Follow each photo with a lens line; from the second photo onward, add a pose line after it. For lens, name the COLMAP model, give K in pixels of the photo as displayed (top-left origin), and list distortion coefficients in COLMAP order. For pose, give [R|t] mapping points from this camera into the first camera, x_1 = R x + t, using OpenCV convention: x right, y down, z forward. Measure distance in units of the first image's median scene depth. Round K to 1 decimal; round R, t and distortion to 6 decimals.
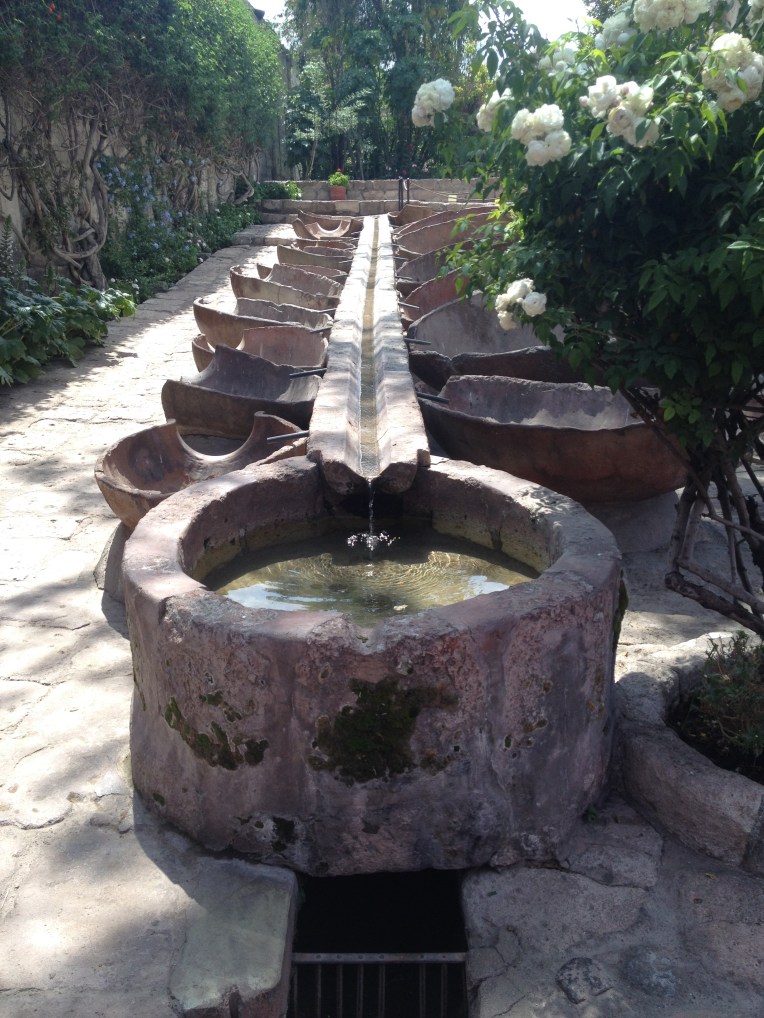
lens RADIAL K [[773.2, 0, 382.4], [0, 773.2, 509.1], [0, 0, 1]] dist [0.000187, -0.000361]
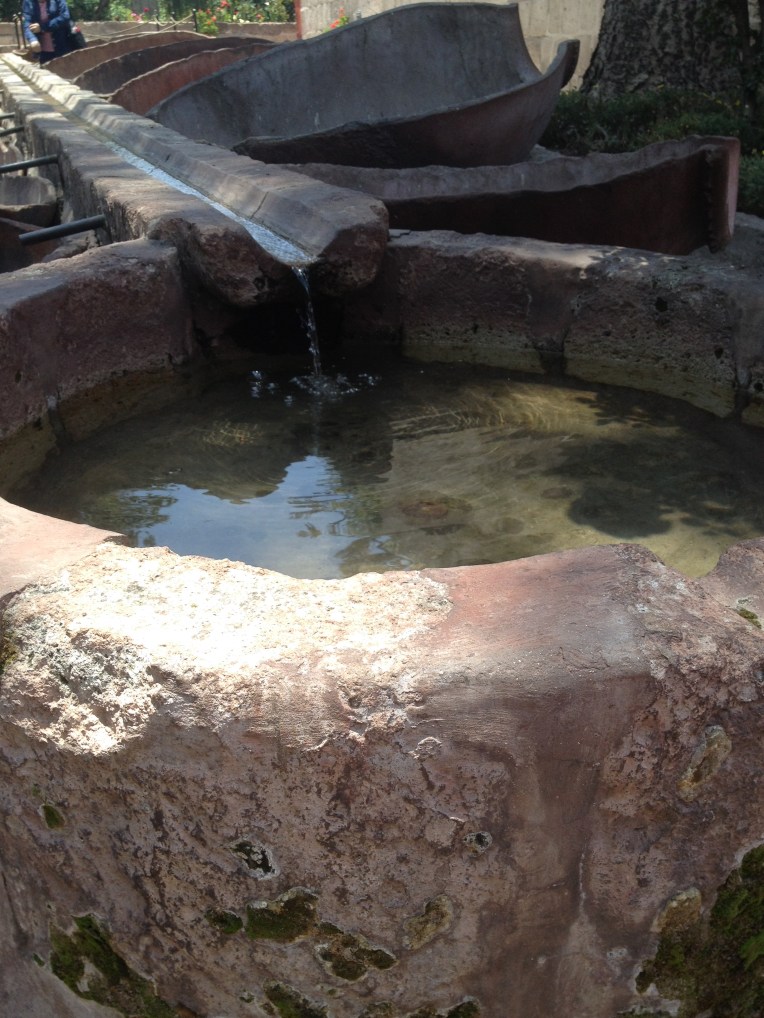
lens RADIAL K [[874.8, 0, 381.5], [0, 874.8, 509.3], [0, 0, 1]] dist [0.041444, -0.005589]
pose [[0.946097, -0.153741, 0.285067, -0.255848], [0.113456, 0.981706, 0.152906, 0.056821], [-0.303360, -0.112321, 0.946233, 0.720232]]
